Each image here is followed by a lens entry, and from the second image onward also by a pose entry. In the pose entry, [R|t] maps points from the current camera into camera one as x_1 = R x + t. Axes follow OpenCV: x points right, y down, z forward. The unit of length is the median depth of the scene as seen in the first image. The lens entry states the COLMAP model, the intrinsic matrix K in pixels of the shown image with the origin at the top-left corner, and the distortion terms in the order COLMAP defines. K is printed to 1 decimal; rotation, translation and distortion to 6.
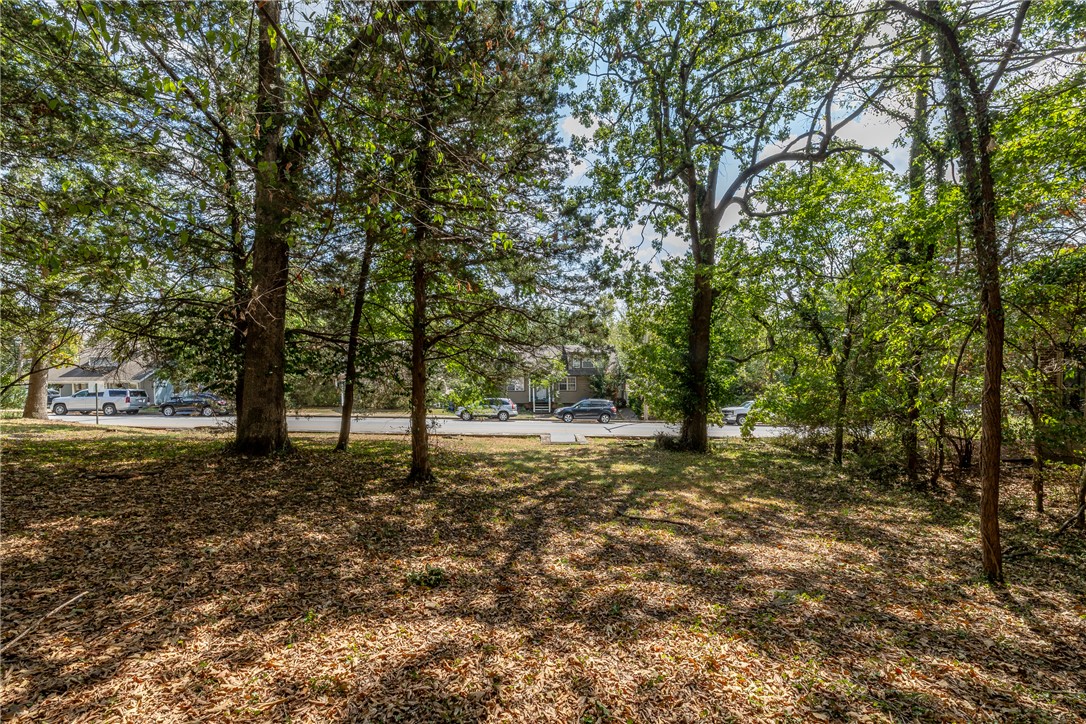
lens RADIAL K [[454.3, 0, 543.4], [0, 454.3, 360.3], [0, 0, 1]] dist [-0.000121, 0.000127]
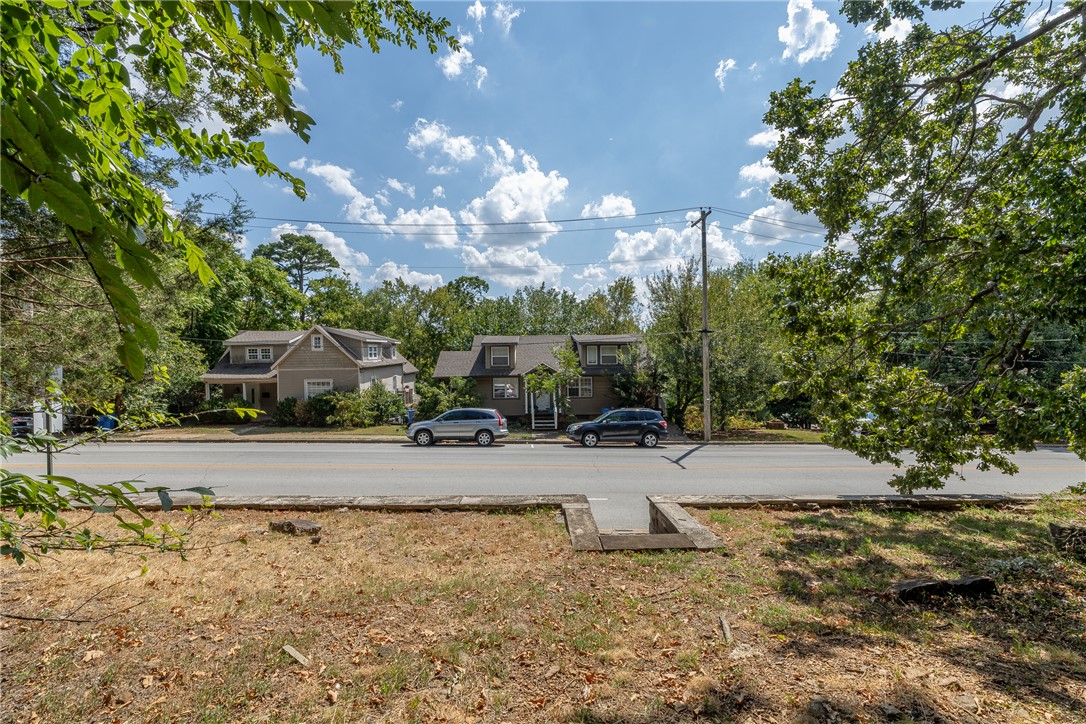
lens RADIAL K [[454.3, 0, 542.5], [0, 454.3, 364.7], [0, 0, 1]] dist [-0.000121, 0.000127]
pose [[0.999883, -0.009488, 0.011980, -0.016529], [0.009656, 0.999855, -0.014016, 0.033750], [-0.011846, 0.014130, 0.999830, 0.383137]]
